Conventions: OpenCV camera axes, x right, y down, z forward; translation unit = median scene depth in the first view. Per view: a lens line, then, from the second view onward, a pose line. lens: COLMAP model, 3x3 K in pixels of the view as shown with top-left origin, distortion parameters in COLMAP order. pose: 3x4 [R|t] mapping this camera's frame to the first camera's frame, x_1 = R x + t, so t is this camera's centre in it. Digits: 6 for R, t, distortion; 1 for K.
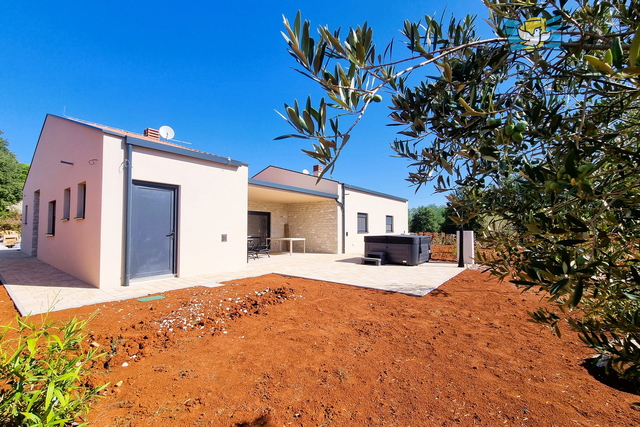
lens RADIAL K [[265.2, 0, 323.9], [0, 265.2, 217.6], [0, 0, 1]] dist [0.007133, 0.000205]
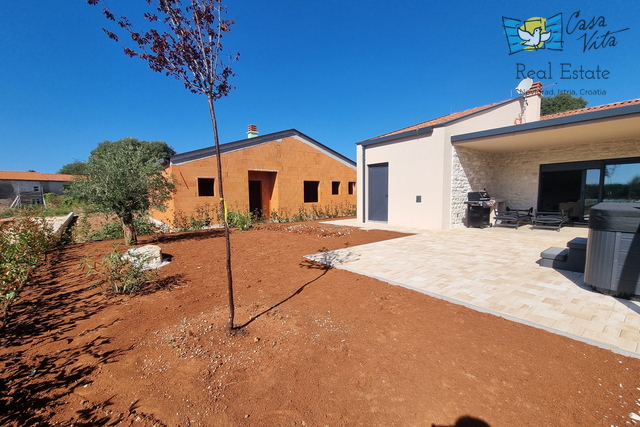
lens RADIAL K [[265.2, 0, 323.9], [0, 265.2, 217.6], [0, 0, 1]] dist [0.007133, 0.000205]
pose [[-0.236057, 0.077558, -0.968639, 0.625926], [0.043994, 0.996641, 0.069078, 0.042467], [0.970743, -0.026308, -0.238676, 0.635759]]
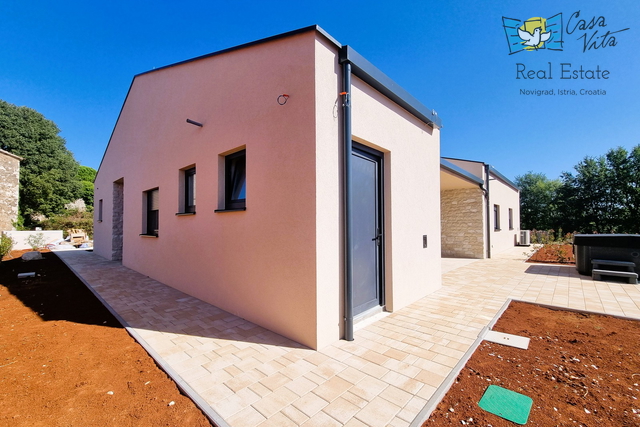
lens RADIAL K [[265.2, 0, 323.9], [0, 265.2, 217.6], [0, 0, 1]] dist [0.007133, 0.000205]
pose [[0.996077, -0.008301, -0.088104, -0.404316], [0.009606, 0.999850, 0.014396, 0.006528], [0.087971, -0.015185, 0.996007, 0.264514]]
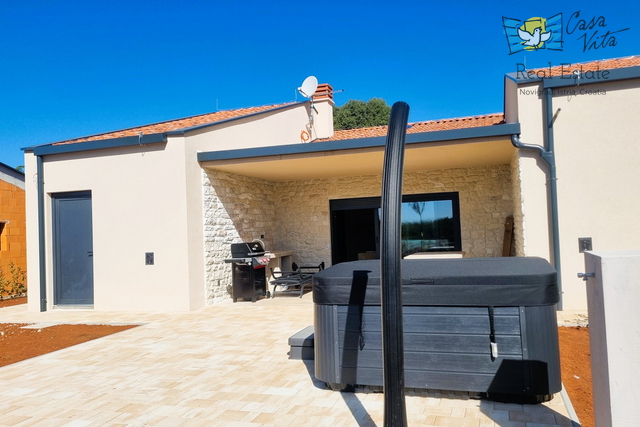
lens RADIAL K [[497.6, 0, 320.0], [0, 497.6, 213.5], [0, 0, 1]] dist [0.050255, -0.002035]
pose [[0.336015, -0.059353, -0.939985, 0.663934], [0.074074, 0.996586, -0.036448, 0.030536], [0.938939, -0.057382, 0.339264, 0.716591]]
